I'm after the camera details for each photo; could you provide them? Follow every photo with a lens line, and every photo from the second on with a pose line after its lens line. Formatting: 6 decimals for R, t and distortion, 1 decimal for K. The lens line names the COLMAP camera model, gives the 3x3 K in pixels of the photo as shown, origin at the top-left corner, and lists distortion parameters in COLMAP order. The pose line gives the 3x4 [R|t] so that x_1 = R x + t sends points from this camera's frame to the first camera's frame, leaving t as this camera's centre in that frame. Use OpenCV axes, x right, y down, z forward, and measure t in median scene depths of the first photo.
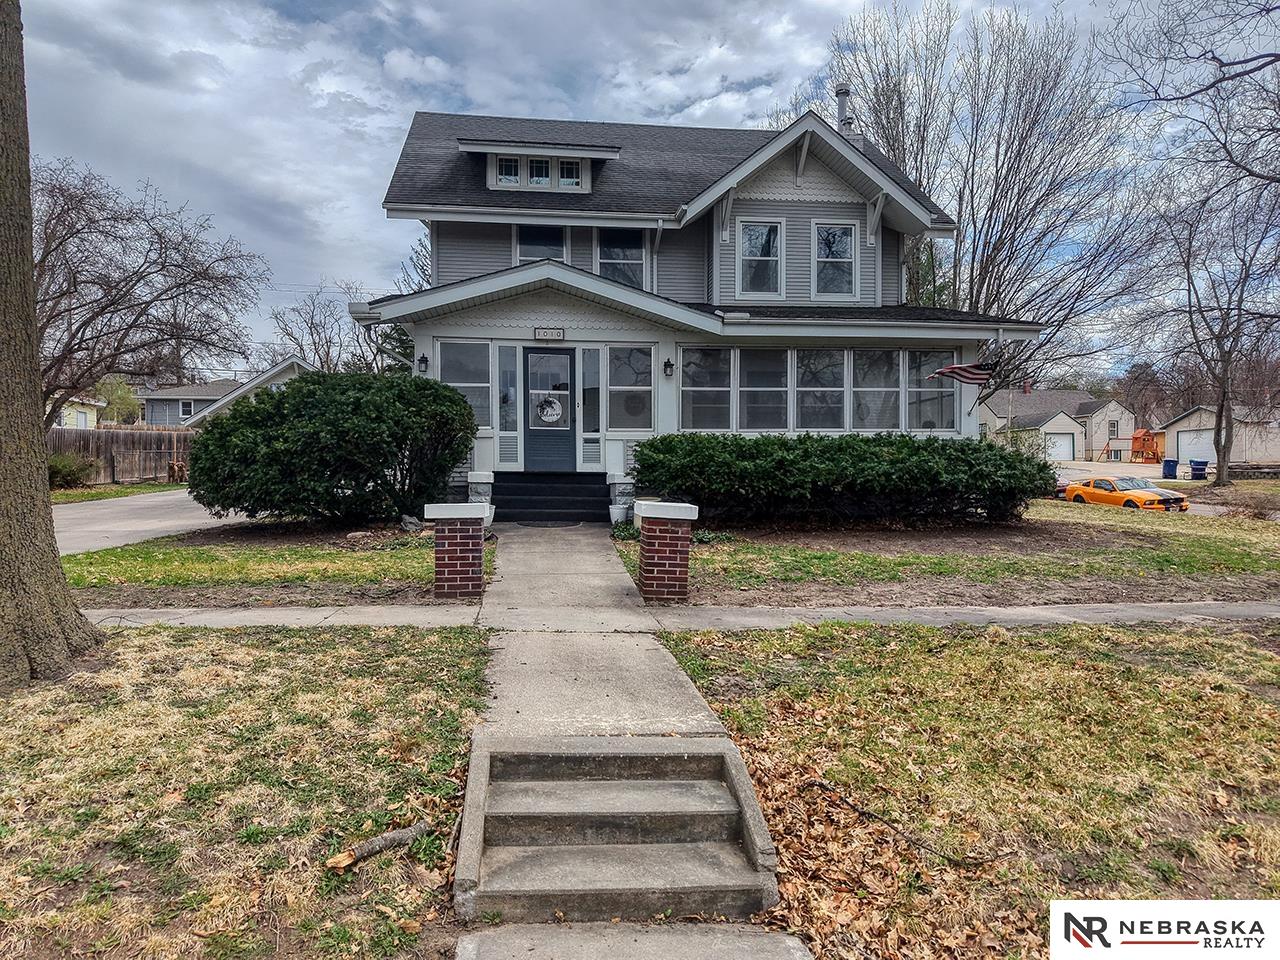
lens RADIAL K [[857.2, 0, 636.2], [0, 857.2, 484.9], [0, 0, 1]] dist [0.021673, -0.021953]
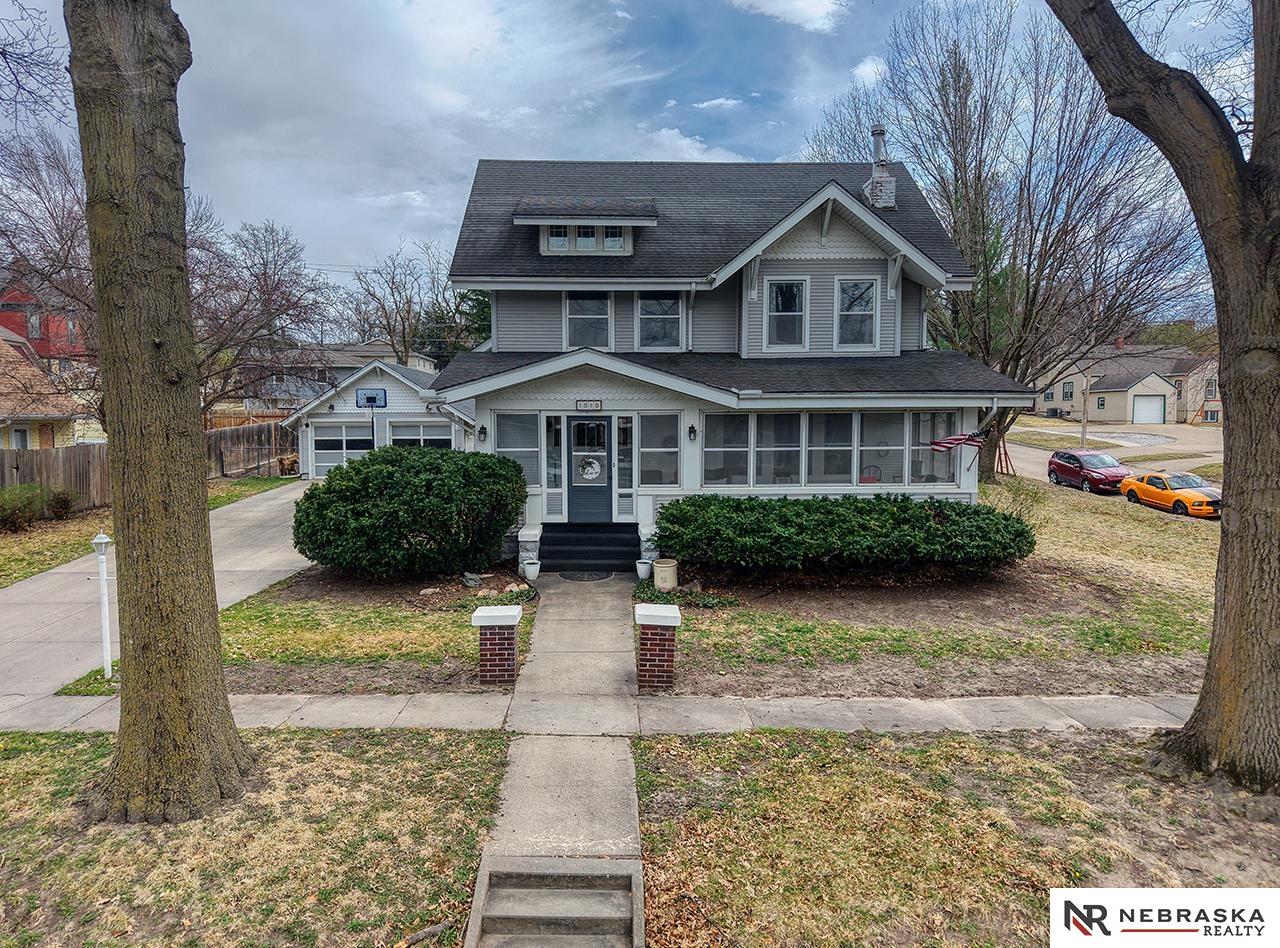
lens RADIAL K [[875.3, 0, 636.5], [0, 875.3, 481.4], [0, 0, 1]] dist [0.014209, -0.001696]
pose [[0.995513, 0.007774, -0.094300, 0.074050], [-0.001148, 0.997538, 0.070116, -0.155108], [0.094613, -0.069694, 0.993072, -0.170135]]
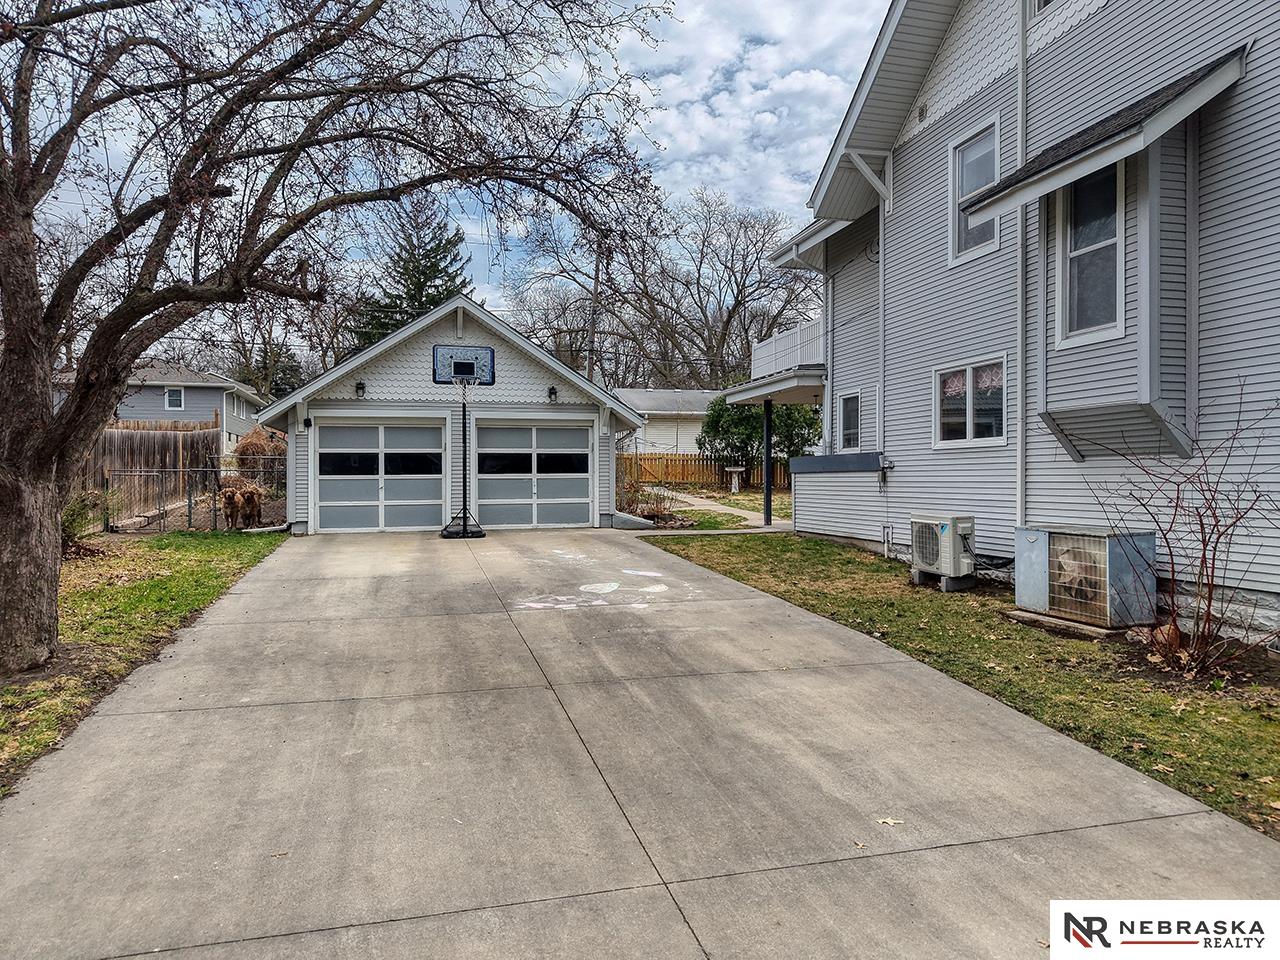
lens RADIAL K [[857.2, 0, 636.2], [0, 857.2, 484.9], [0, 0, 1]] dist [0.021673, -0.021953]
pose [[0.990950, -0.001244, 0.134223, -0.736037], [0.000794, 0.999994, 0.003405, -0.064385], [-0.134227, -0.003268, 0.990945, 0.902701]]
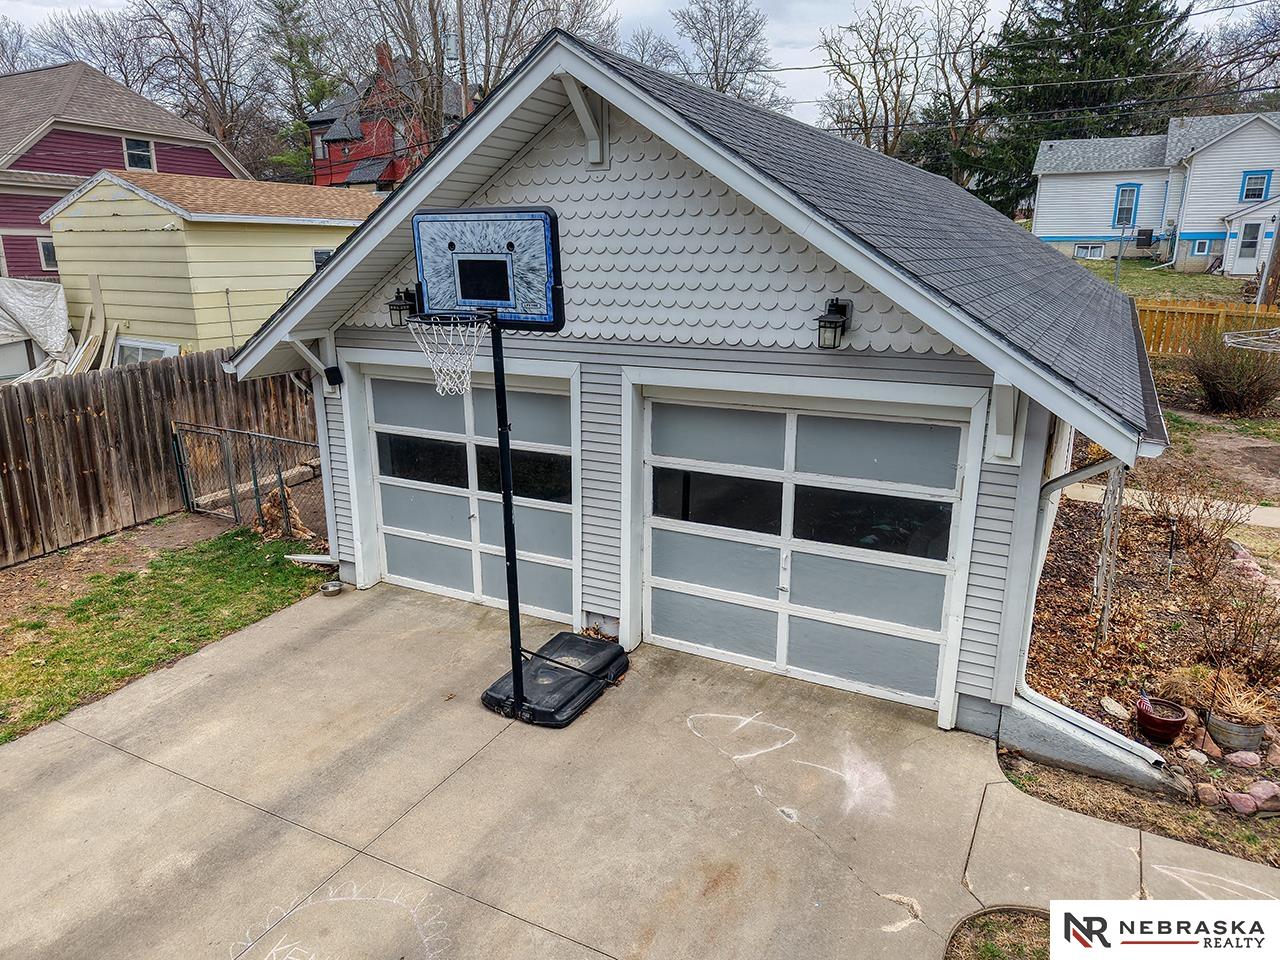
lens RADIAL K [[853.1, 0, 634.9], [0, 853.1, 485.2], [0, 0, 1]] dist [0.042249, -0.047578]
pose [[0.804993, 0.155548, -0.572531, -0.534044], [0.001796, 0.964375, 0.264531, -0.216446], [0.593282, -0.213974, 0.776036, 1.723028]]
